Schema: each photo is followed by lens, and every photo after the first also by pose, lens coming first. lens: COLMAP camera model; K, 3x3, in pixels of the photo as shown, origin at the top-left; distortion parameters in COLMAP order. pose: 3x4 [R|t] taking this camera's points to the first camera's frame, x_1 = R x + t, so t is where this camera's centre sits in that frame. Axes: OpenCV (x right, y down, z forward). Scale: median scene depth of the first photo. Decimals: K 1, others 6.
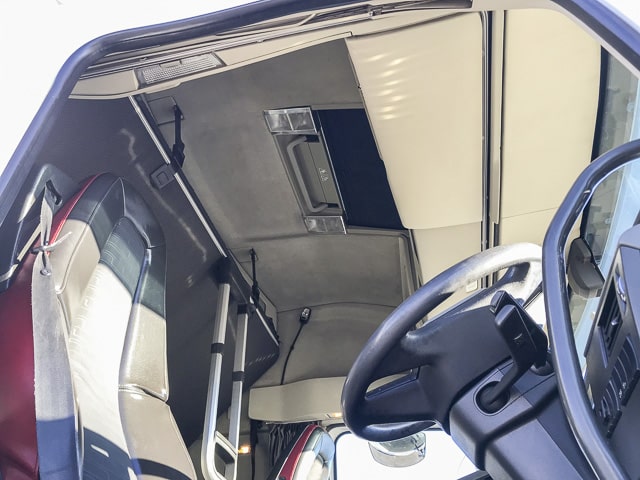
lens RADIAL K [[530.7, 0, 320.0], [0, 530.7, 240.0], [0, 0, 1]] dist [-0.000306, -0.007555]
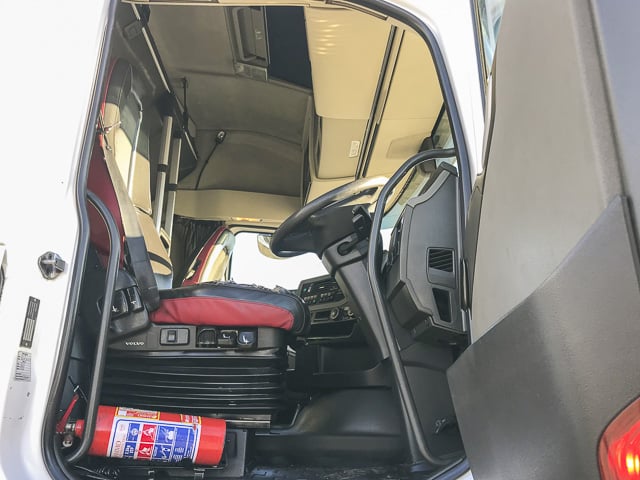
lens RADIAL K [[530.7, 0, 320.0], [0, 530.7, 240.0], [0, 0, 1]] dist [-0.000306, -0.007555]
pose [[0.964939, 0.113184, 0.236817, -0.101741], [-0.194782, 0.913556, 0.357036, -0.174861], [-0.175935, -0.390646, 0.903572, -0.326359]]
